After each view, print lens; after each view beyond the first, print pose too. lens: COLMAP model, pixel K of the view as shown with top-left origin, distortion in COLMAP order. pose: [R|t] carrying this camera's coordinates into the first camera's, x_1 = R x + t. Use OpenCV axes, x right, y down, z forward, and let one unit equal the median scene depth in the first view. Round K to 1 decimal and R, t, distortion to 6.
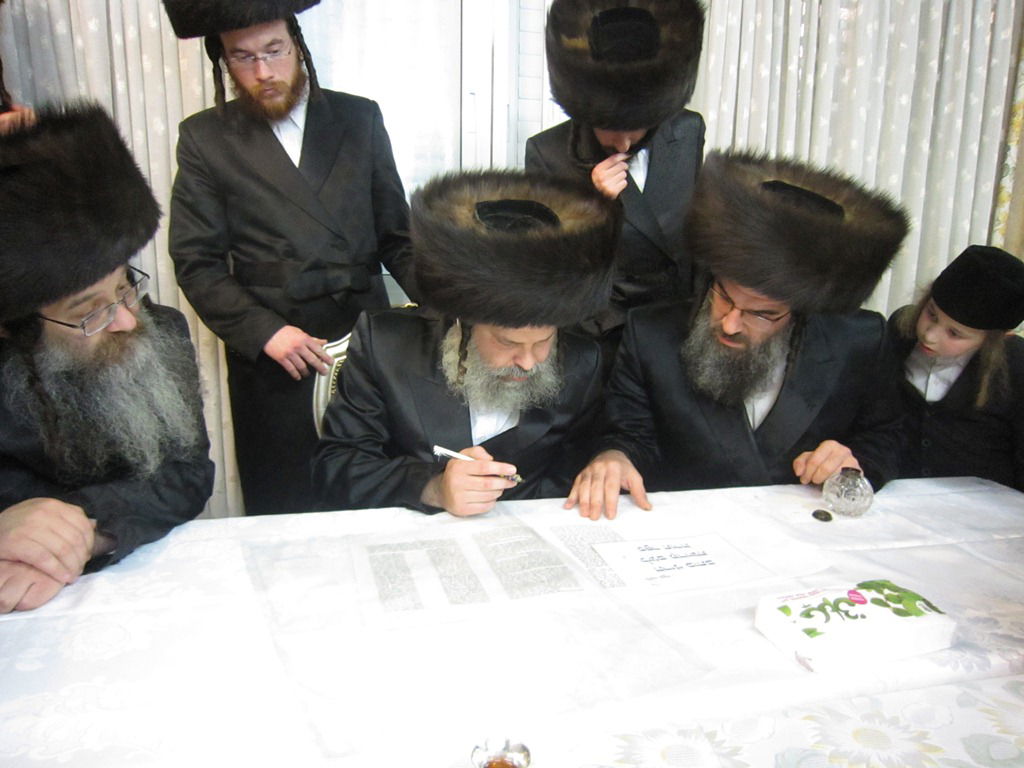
lens RADIAL K [[718.3, 0, 511.6], [0, 718.3, 371.0], [0, 0, 1]] dist [-0.041008, 0.010634]
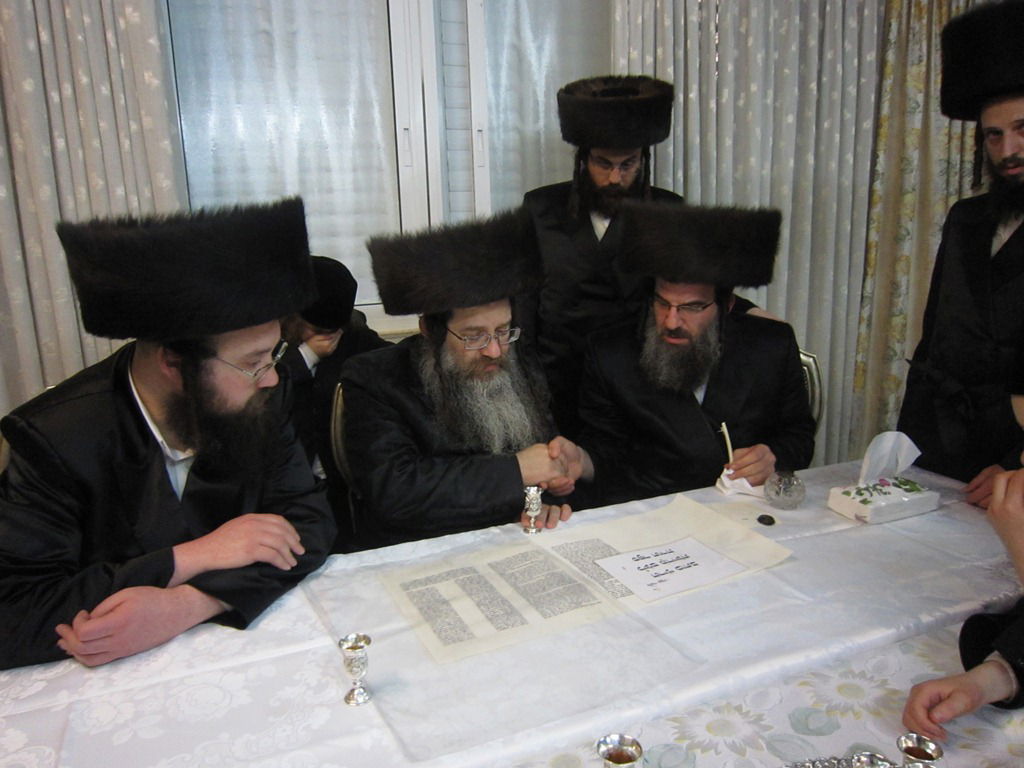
lens RADIAL K [[718.3, 0, 509.2], [0, 718.3, 378.1], [0, 0, 1]] dist [-0.041008, 0.010634]
pose [[0.987427, -0.079325, 0.136732, -0.165899], [0.076291, 0.996712, 0.027299, -0.098024], [-0.138448, -0.016524, 0.990232, -0.135656]]
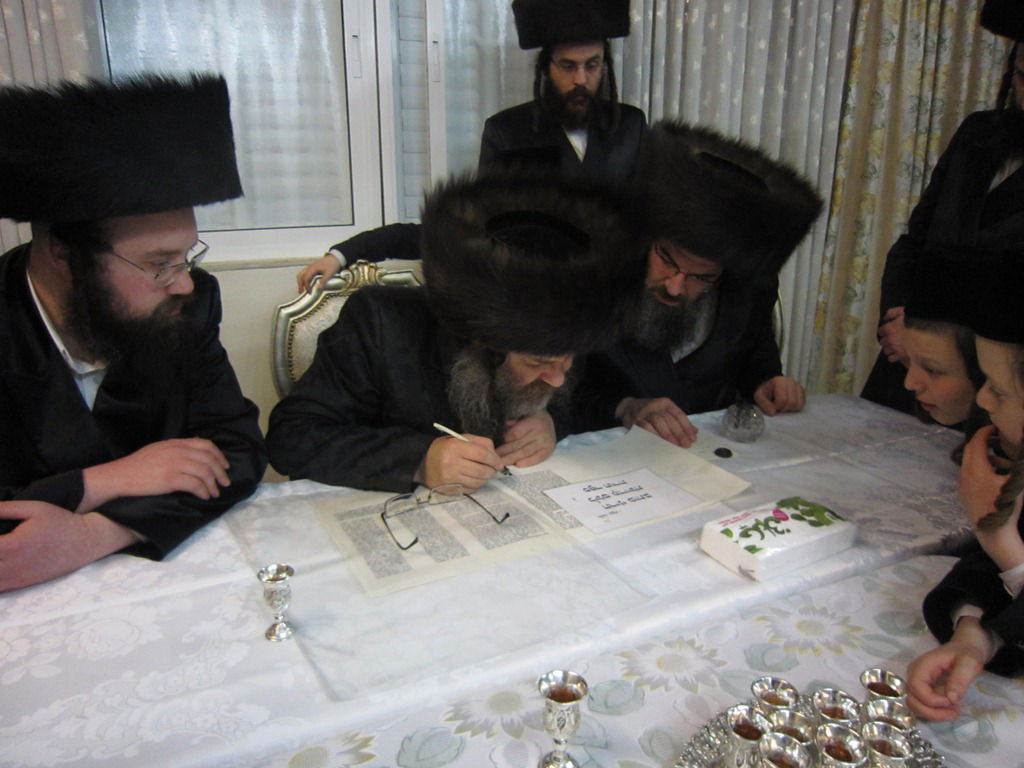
lens RADIAL K [[718.3, 0, 506.9], [0, 718.3, 384.4], [0, 0, 1]] dist [-0.041008, 0.010634]
pose [[0.979932, -0.076291, 0.184157, -0.138184], [0.055111, 0.991541, 0.117513, -0.053964], [-0.191565, -0.105005, 0.975847, -0.051294]]
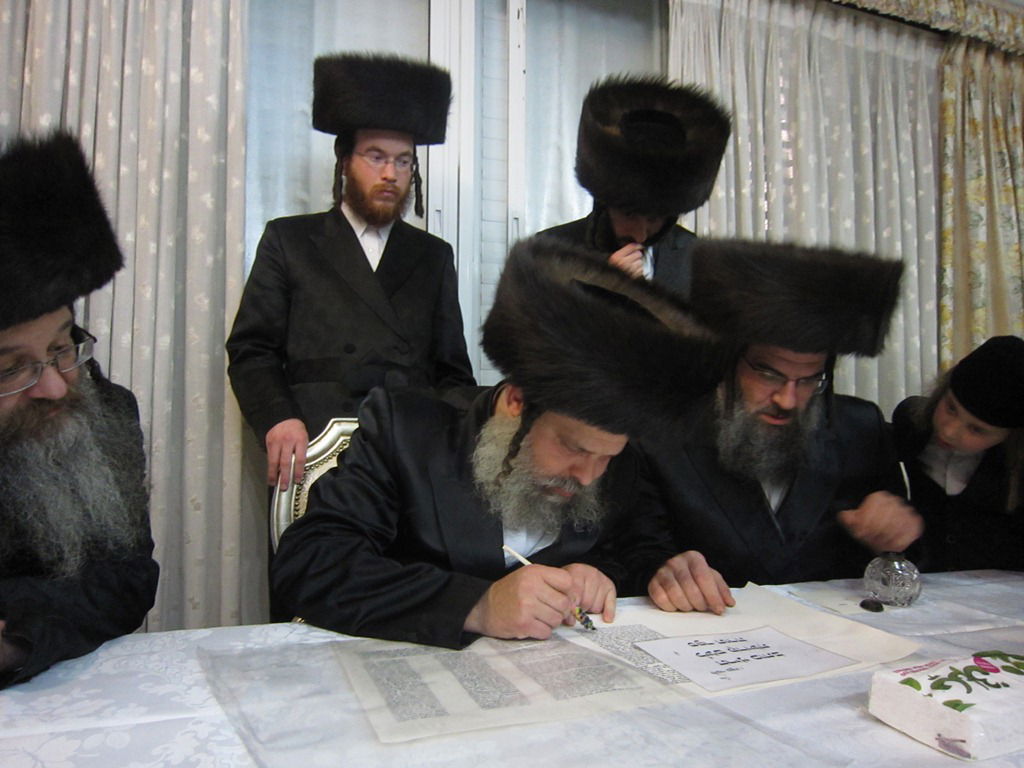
lens RADIAL K [[718.3, 0, 512.6], [0, 718.3, 375.3], [0, 0, 1]] dist [-0.041008, 0.010634]
pose [[0.995555, -0.009424, 0.093711, -0.104826], [0.029593, 0.975890, -0.216249, 0.122888], [-0.089414, 0.218061, 0.971831, 0.151766]]
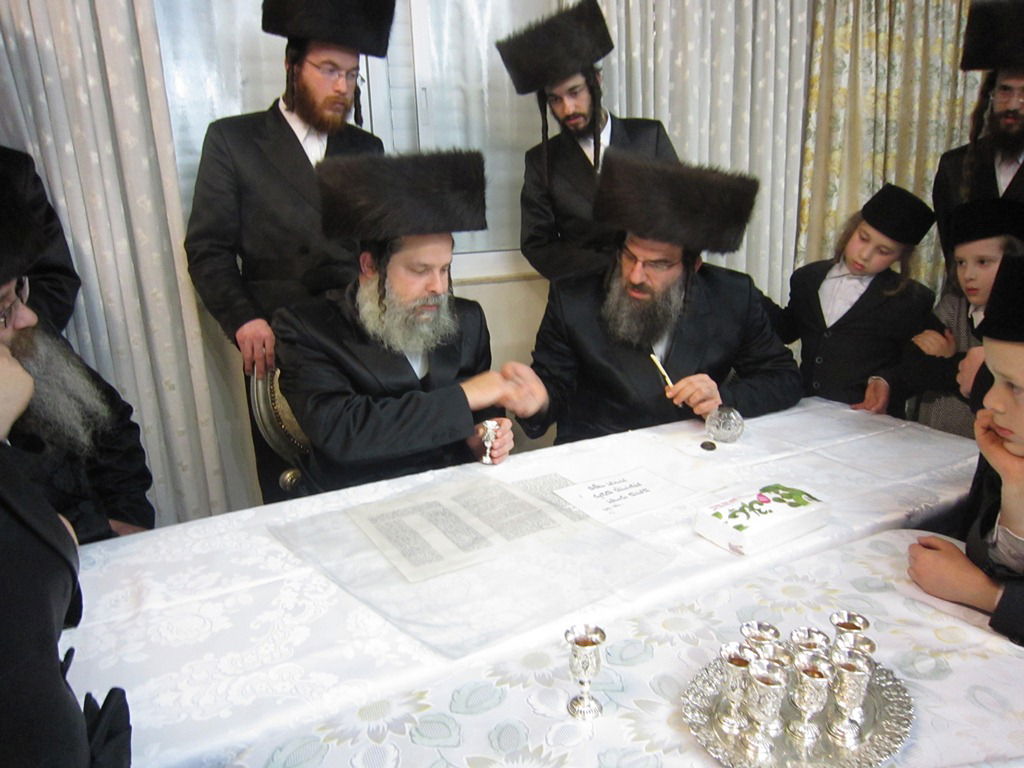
lens RADIAL K [[718.3, 0, 508.8], [0, 718.3, 368.9], [0, 0, 1]] dist [-0.041008, 0.010634]
pose [[0.972043, -0.108167, 0.208405, -0.201033], [0.096728, 0.993228, 0.064350, -0.052302], [-0.213954, -0.042392, 0.975923, -0.182689]]
